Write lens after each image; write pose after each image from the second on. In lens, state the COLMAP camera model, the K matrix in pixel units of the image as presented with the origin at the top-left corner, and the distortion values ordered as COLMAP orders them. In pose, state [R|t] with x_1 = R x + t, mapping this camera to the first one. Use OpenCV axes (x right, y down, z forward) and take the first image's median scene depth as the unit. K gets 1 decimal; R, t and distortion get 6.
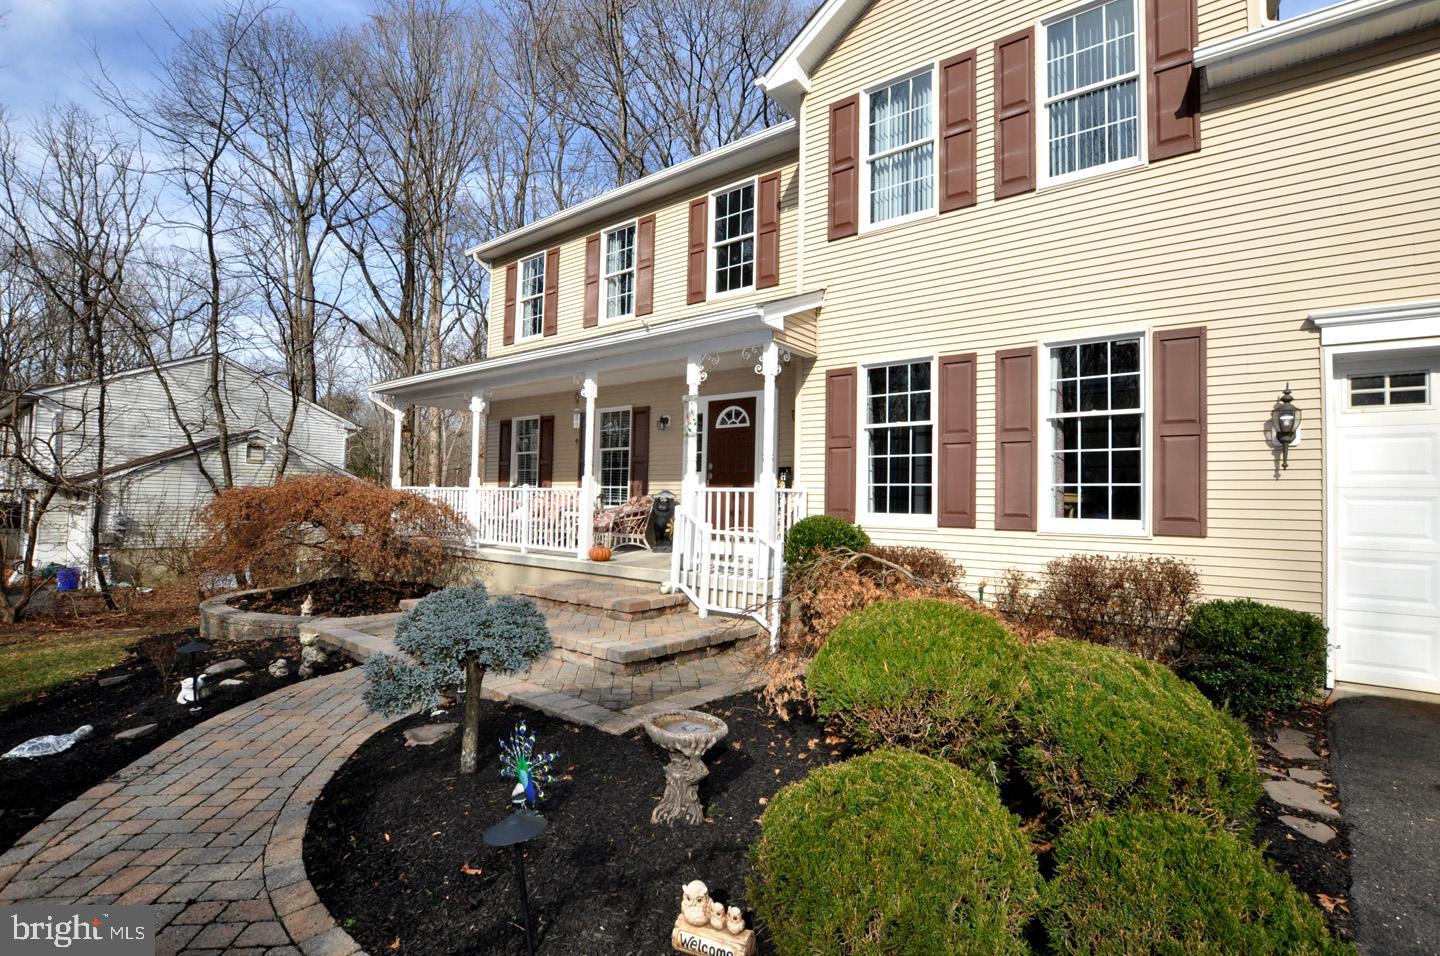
lens RADIAL K [[656.3, 0, 727.7], [0, 656.3, 480.1], [0, 0, 1]] dist [-0.025954, 0.000208]
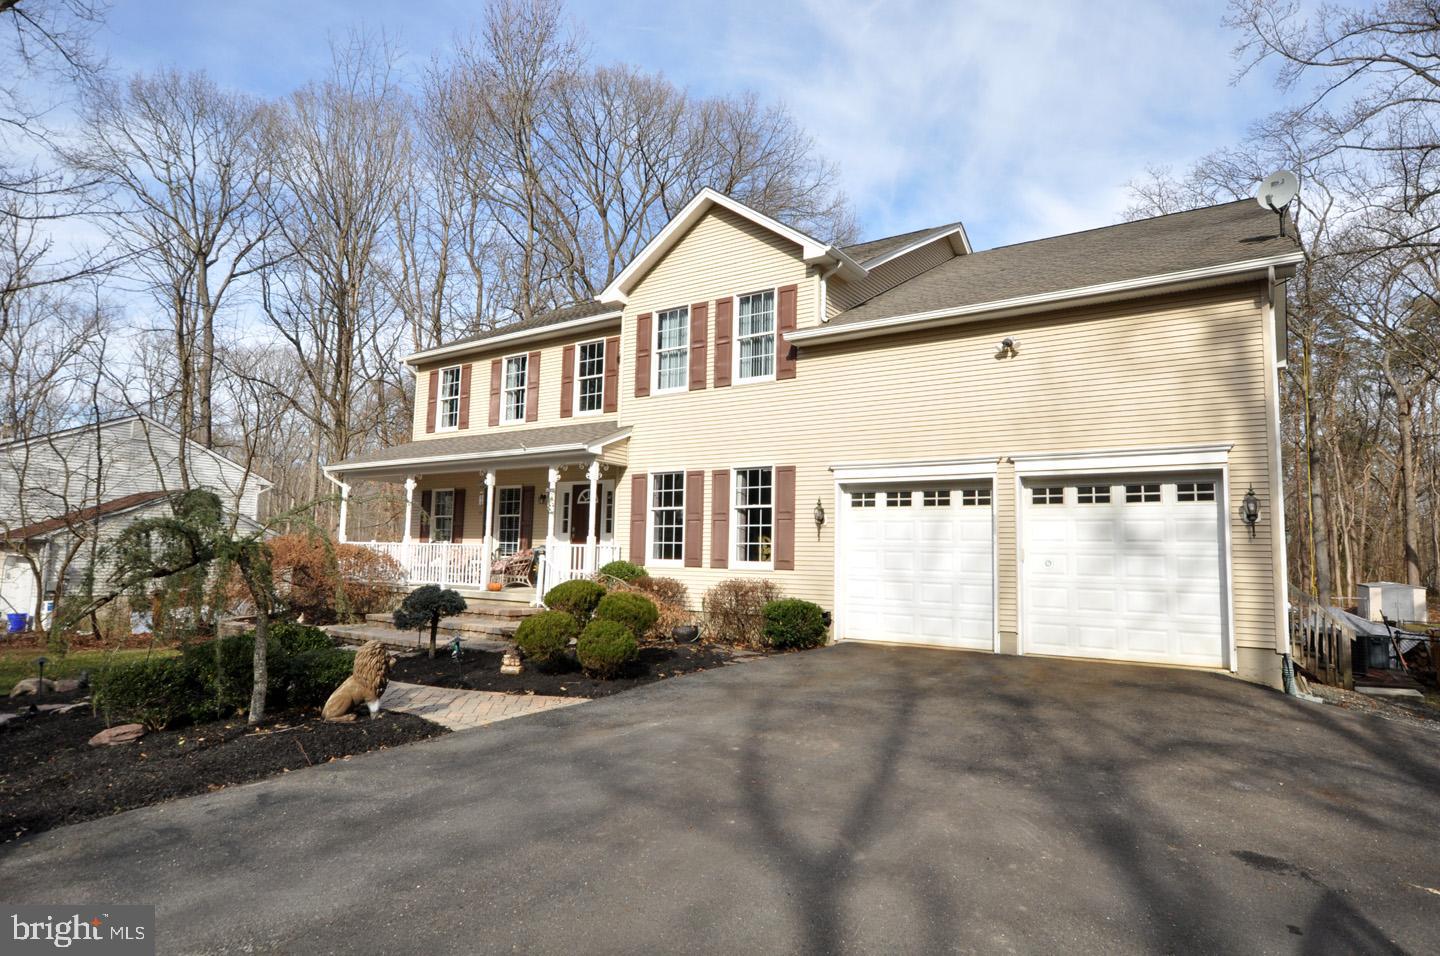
lens RADIAL K [[801.1, 0, 715.3], [0, 801.1, 476.2], [0, 0, 1]] dist [-0.000560, -0.001073]
pose [[0.998577, 0.007067, 0.052852, 0.197585], [-0.003442, 0.997655, -0.068358, -0.017630], [-0.053211, 0.068079, 0.996260, -0.819568]]
